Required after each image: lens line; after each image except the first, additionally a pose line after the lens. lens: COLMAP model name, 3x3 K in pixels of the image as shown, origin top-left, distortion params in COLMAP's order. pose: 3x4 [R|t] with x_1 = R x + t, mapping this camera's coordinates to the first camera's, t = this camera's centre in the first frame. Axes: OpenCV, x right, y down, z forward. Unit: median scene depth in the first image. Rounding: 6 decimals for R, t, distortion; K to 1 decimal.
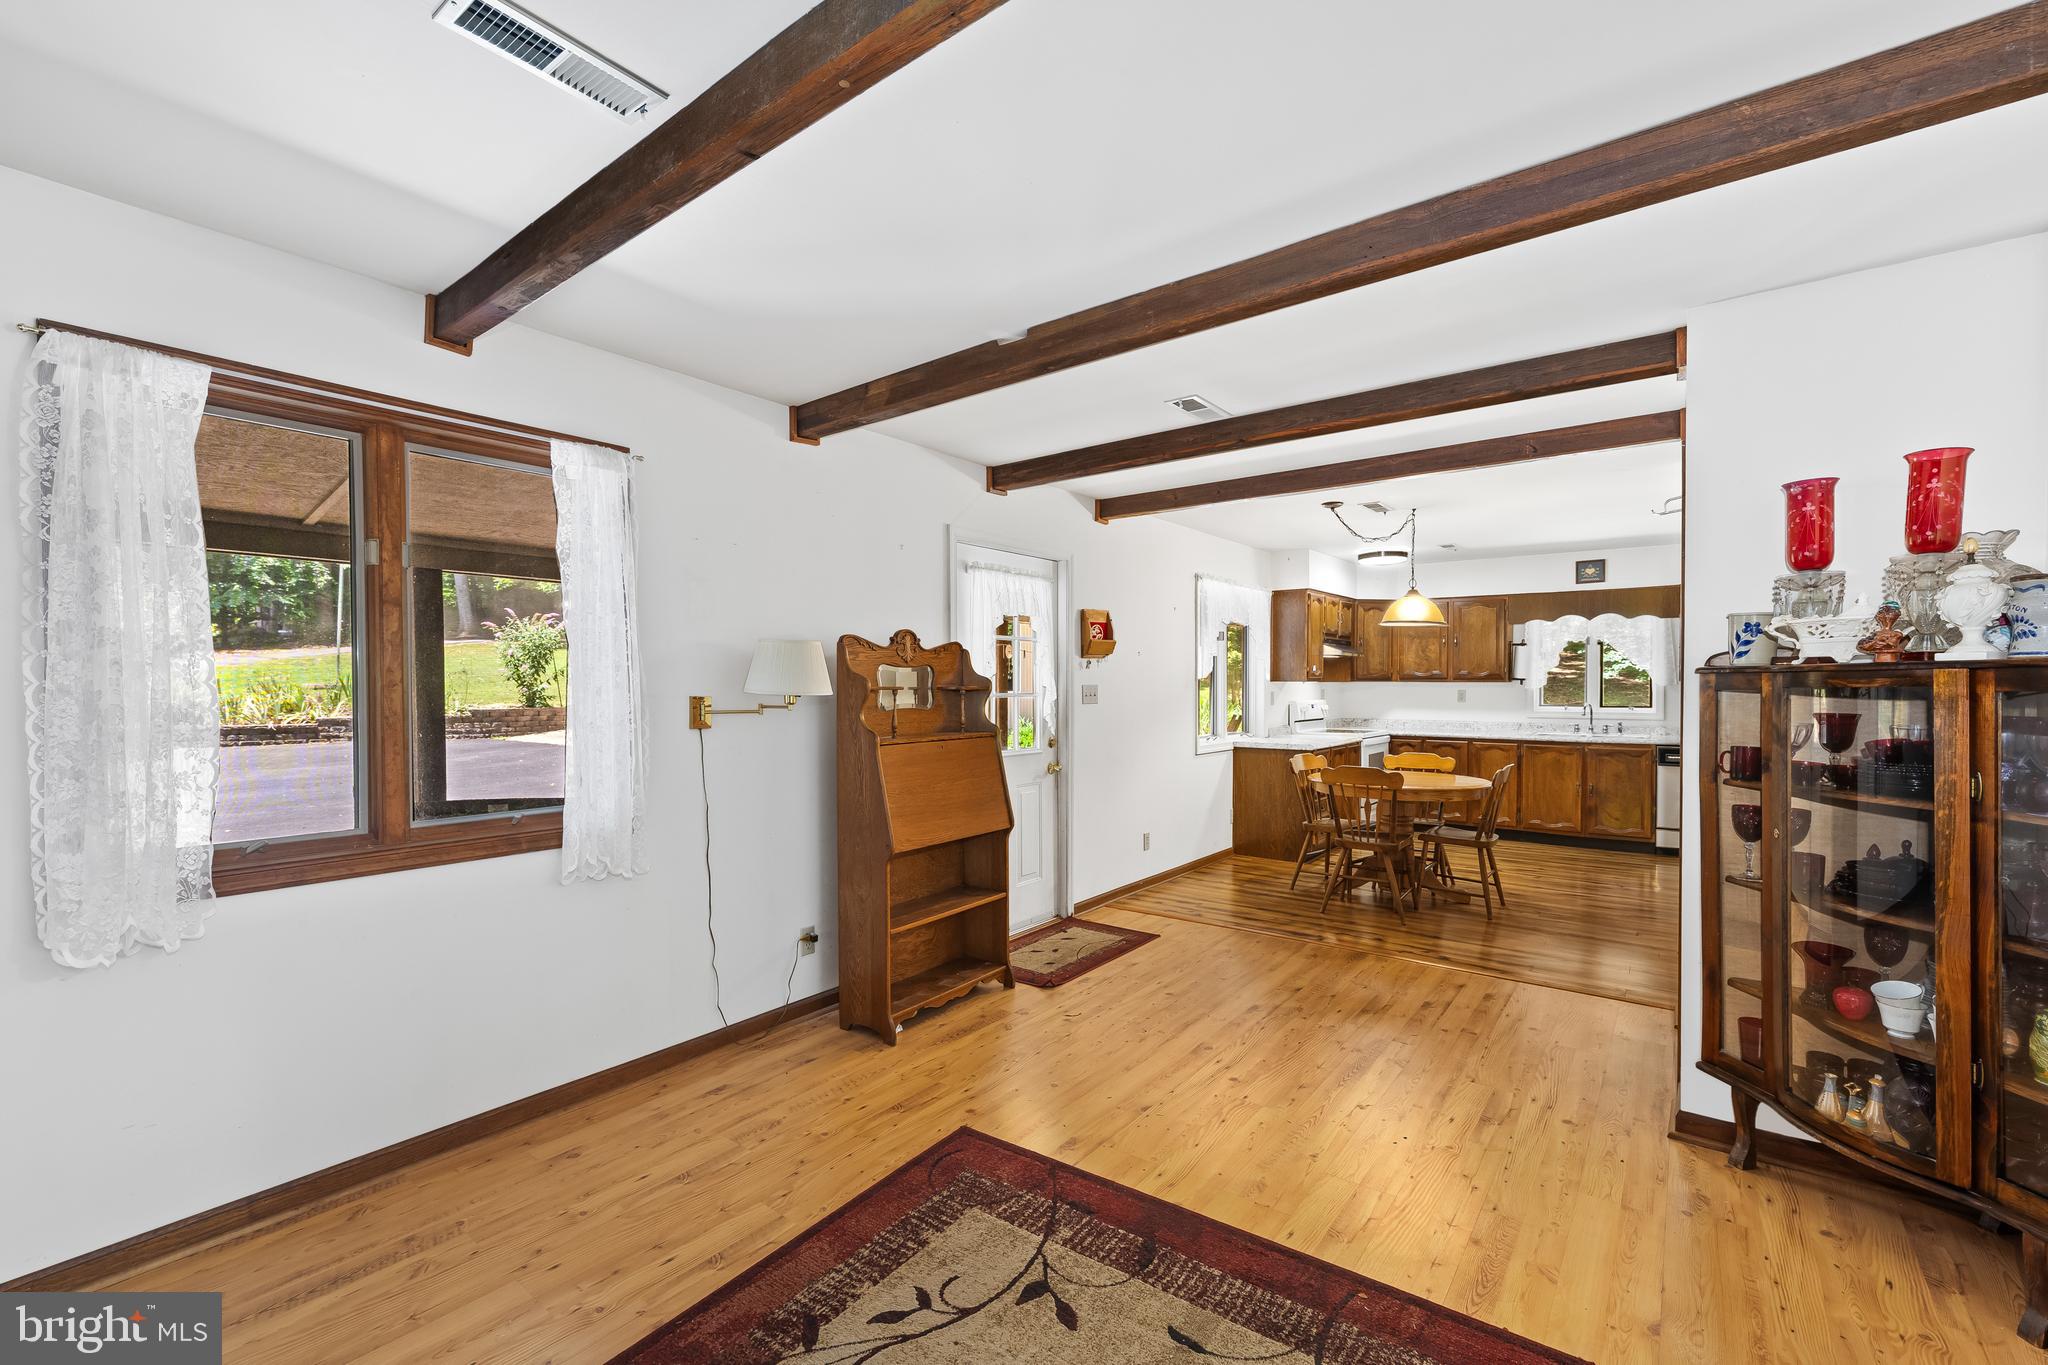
lens RADIAL K [[863.4, 0, 1024.8], [0, 863.4, 700.3], [0, 0, 1]] dist [0.000512, 0.000195]
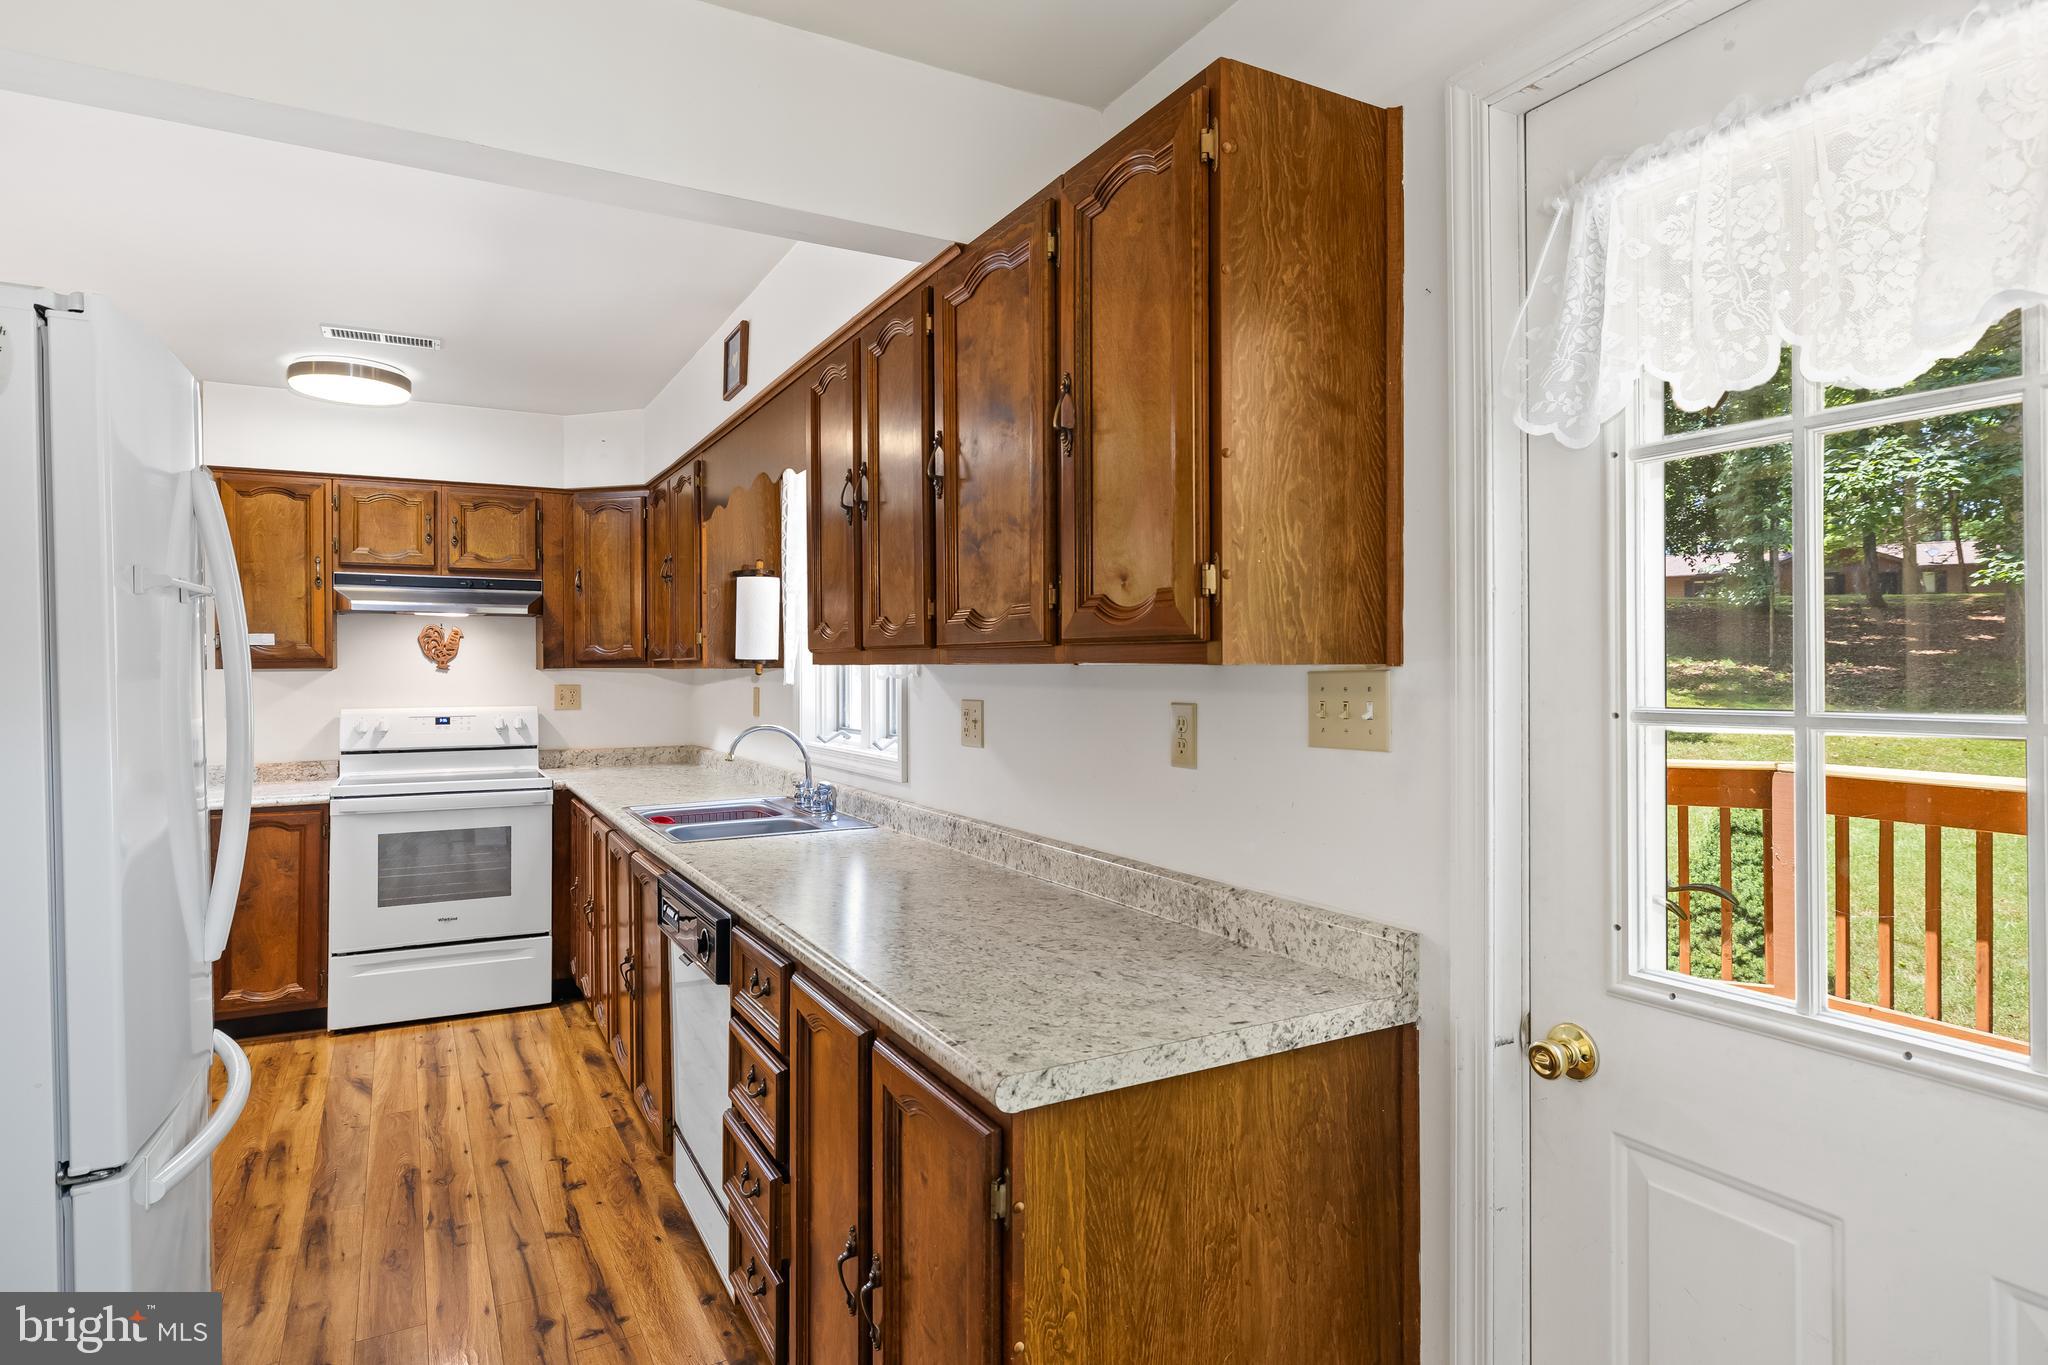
lens RADIAL K [[1120.3, 0, 1012.9], [0, 1120.3, 662.9], [0, 0, 1]] dist [0.002411, 0.000567]
pose [[0.910941, -0.005402, -0.412500, 1.015172], [-0.005858, 0.999644, -0.026027, -0.012539], [0.412494, 0.026126, 0.910585, 0.669580]]
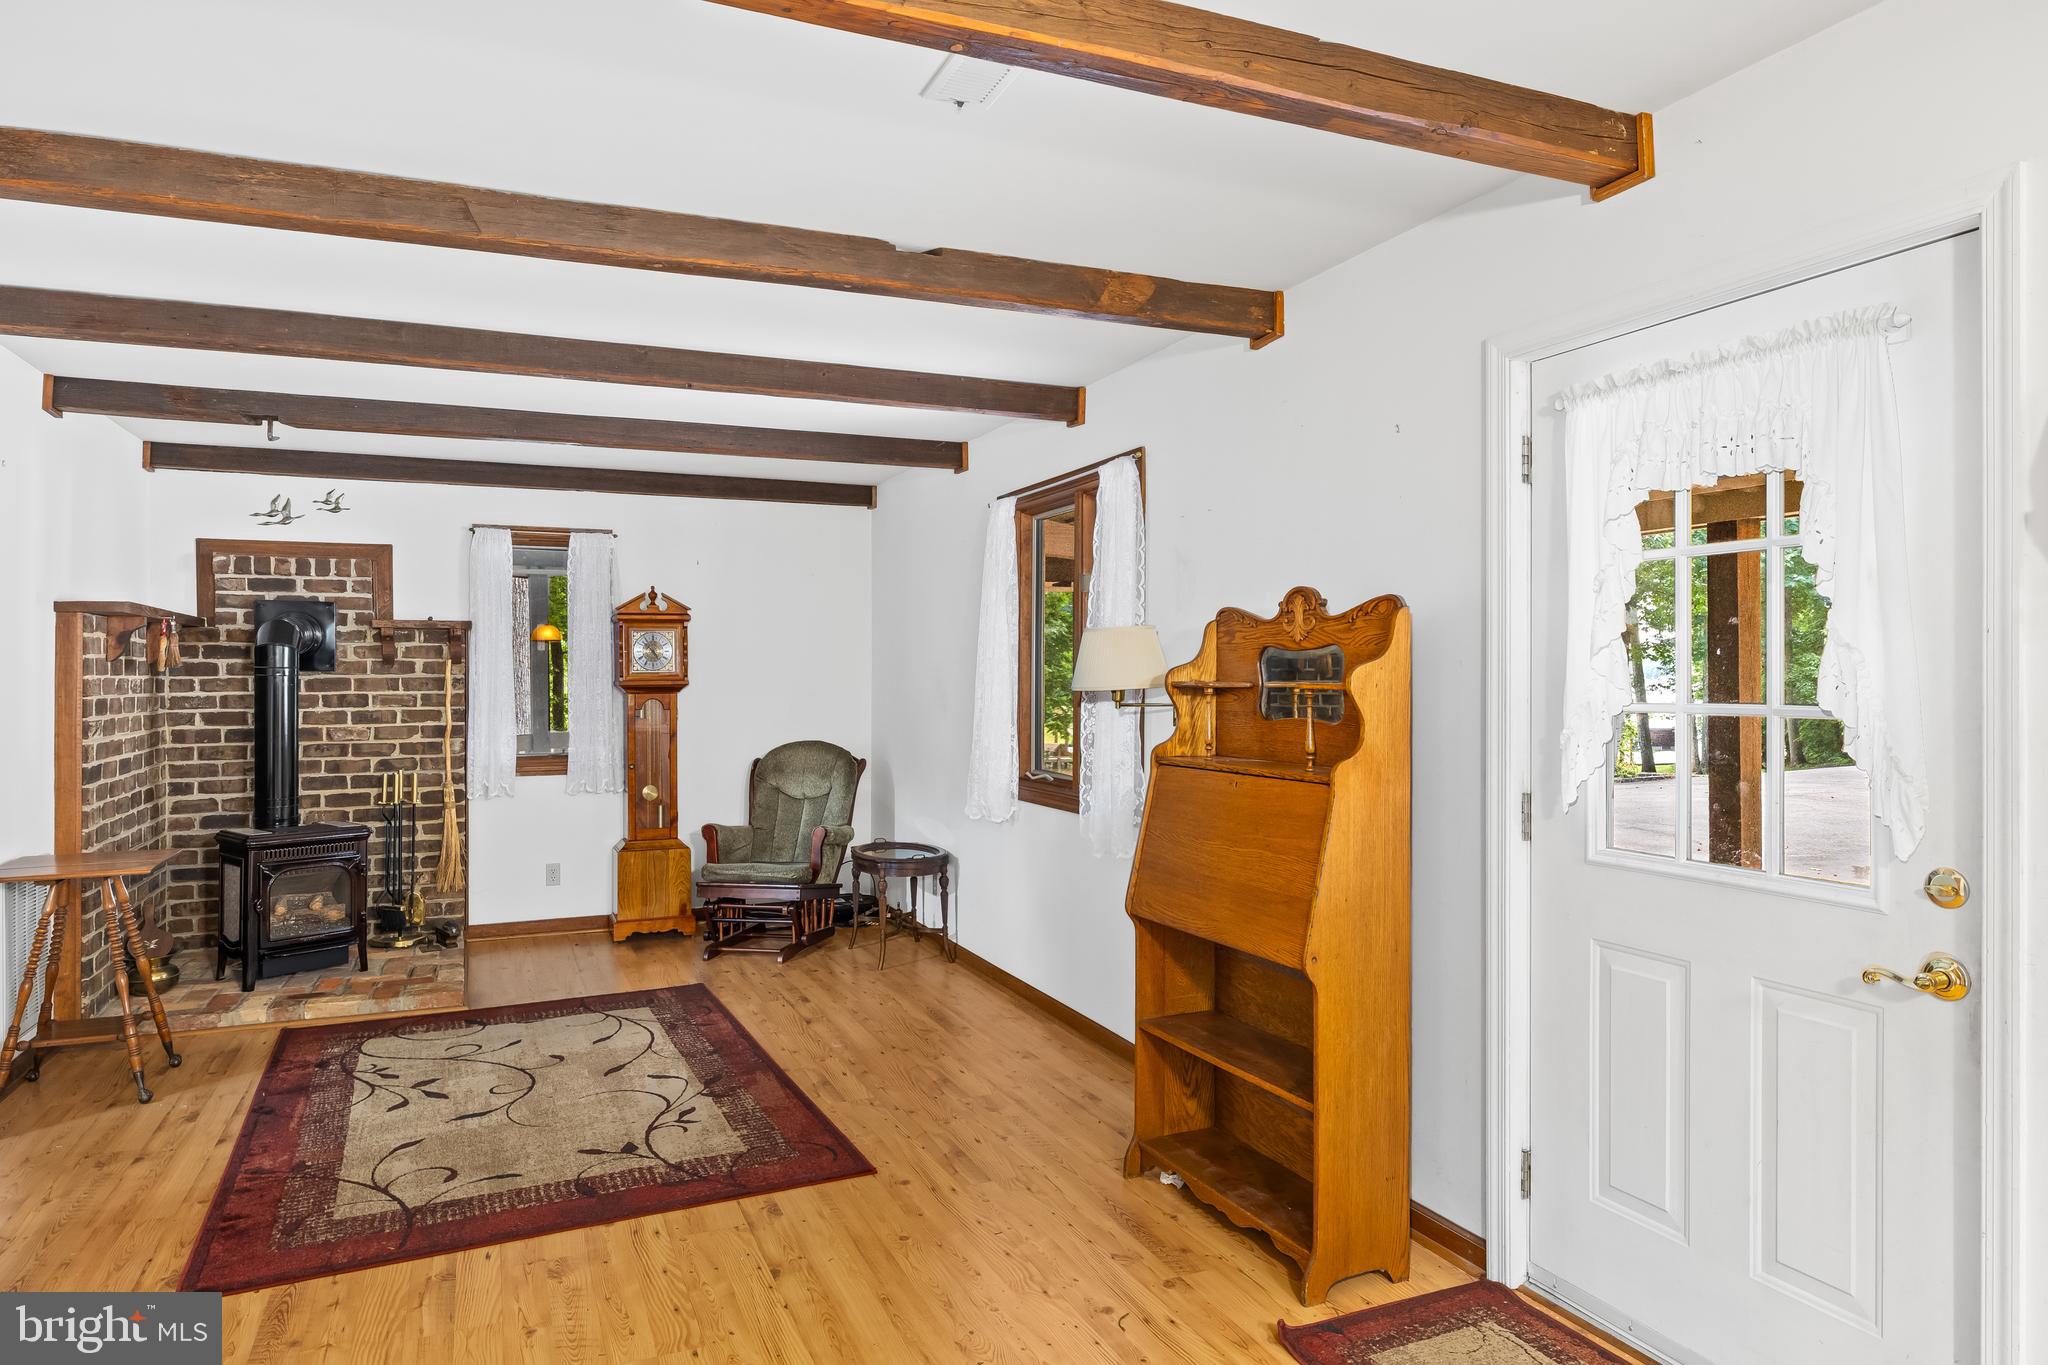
lens RADIAL K [[1237.6, 0, 1016.4], [0, 1237.6, 669.8], [0, 0, 1]] dist [0.000532, 0.005011]
pose [[-0.481898, -0.000248, -0.876227, 0.383179], [-0.012394, 0.999902, 0.006533, -0.014949], [0.876140, 0.014009, -0.481854, 0.675287]]
